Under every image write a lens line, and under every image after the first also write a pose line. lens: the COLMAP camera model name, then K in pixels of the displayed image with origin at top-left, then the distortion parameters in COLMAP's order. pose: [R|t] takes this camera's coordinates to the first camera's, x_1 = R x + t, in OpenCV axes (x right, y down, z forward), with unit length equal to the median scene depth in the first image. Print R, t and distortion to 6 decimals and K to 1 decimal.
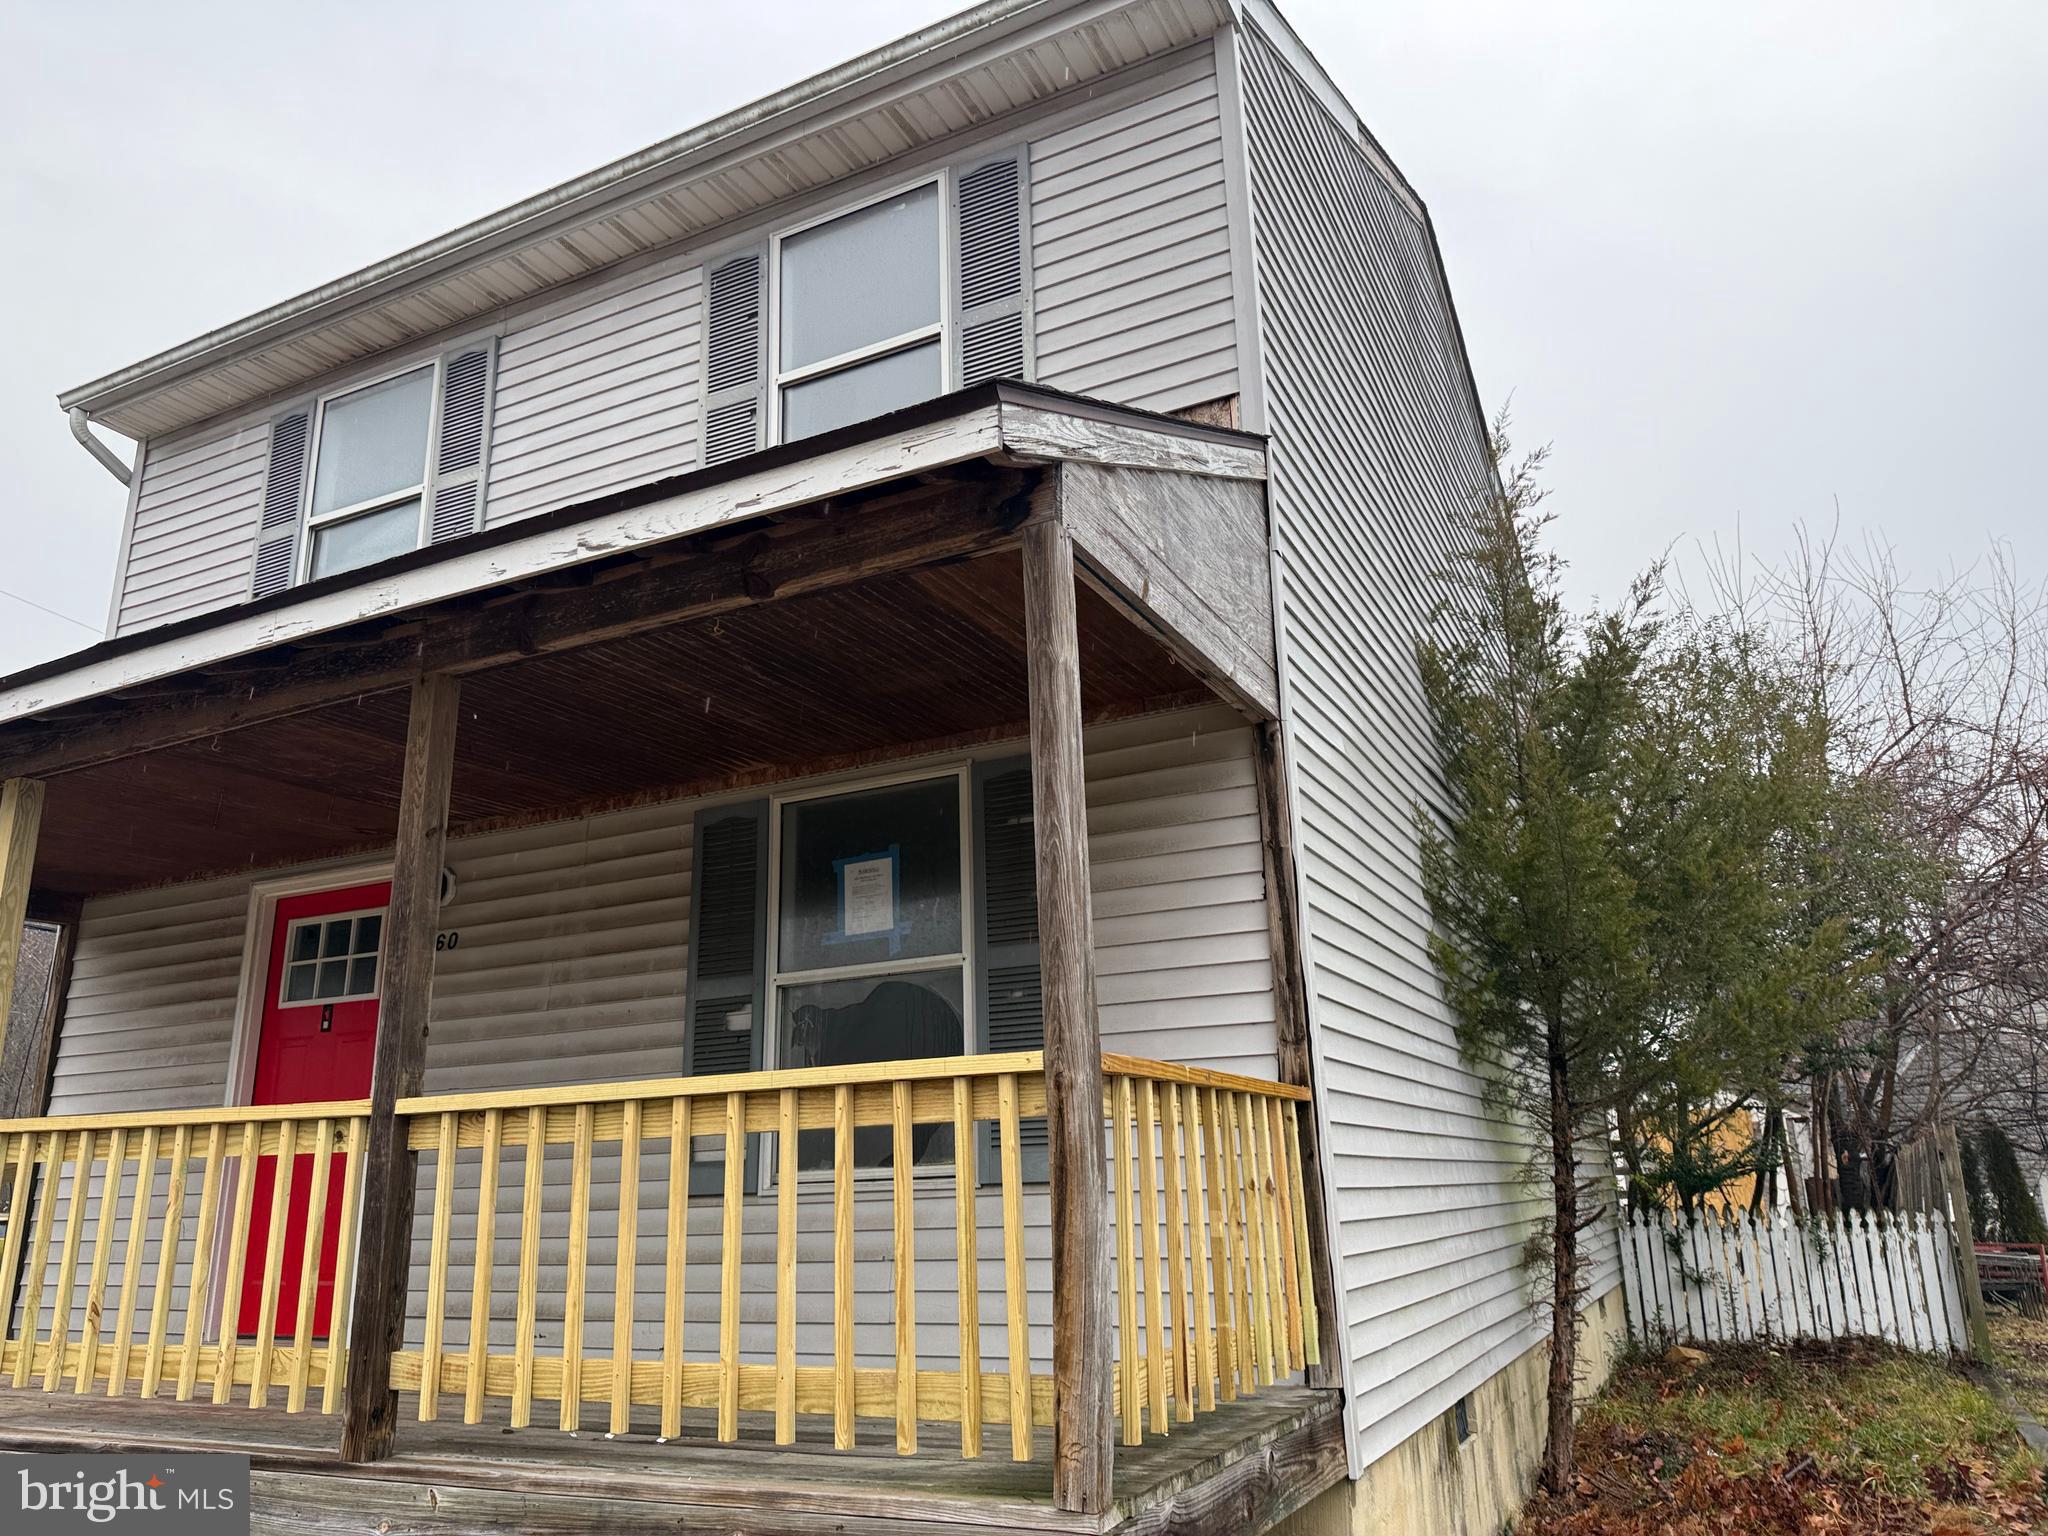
lens RADIAL K [[1440.6, 0, 1024.0], [0, 1440.6, 768.0], [0, 0, 1]] dist [0.084481, -0.109344]
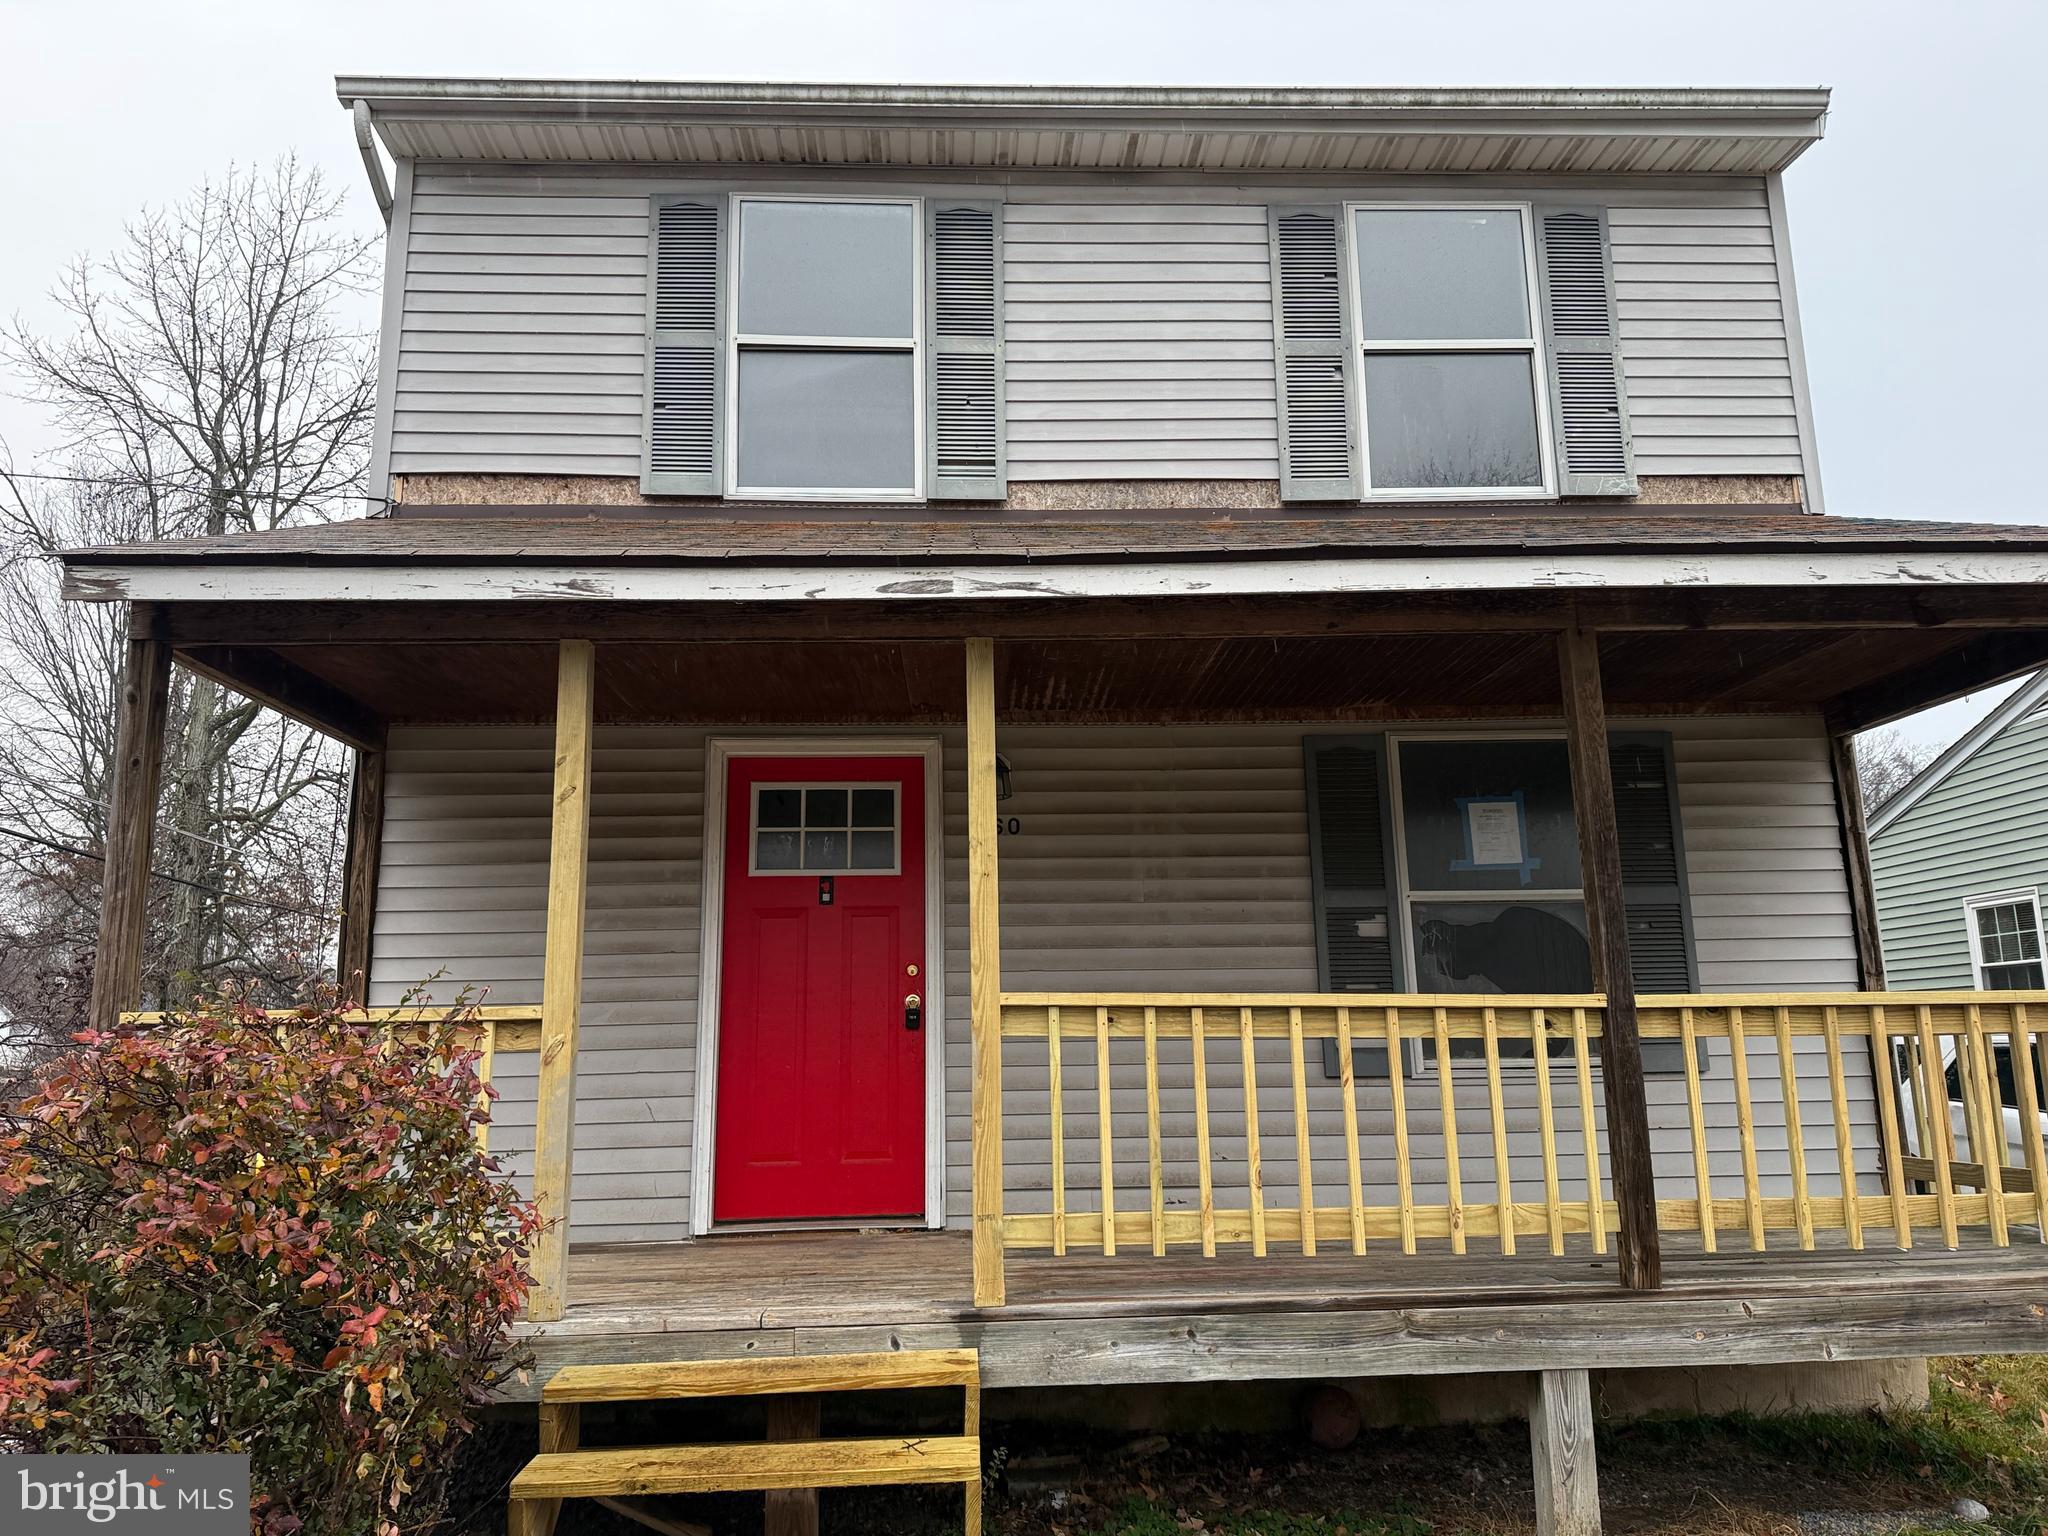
lens RADIAL K [[1410.9, 0, 1086.1], [0, 1410.9, 793.3], [0, 0, 1]] dist [0.070582, -0.098533]
pose [[0.872019, 0.101493, 0.478834, -0.883507], [-0.141261, 0.988824, 0.047665, 0.045609], [-0.468645, -0.109205, 0.876611, 0.133856]]
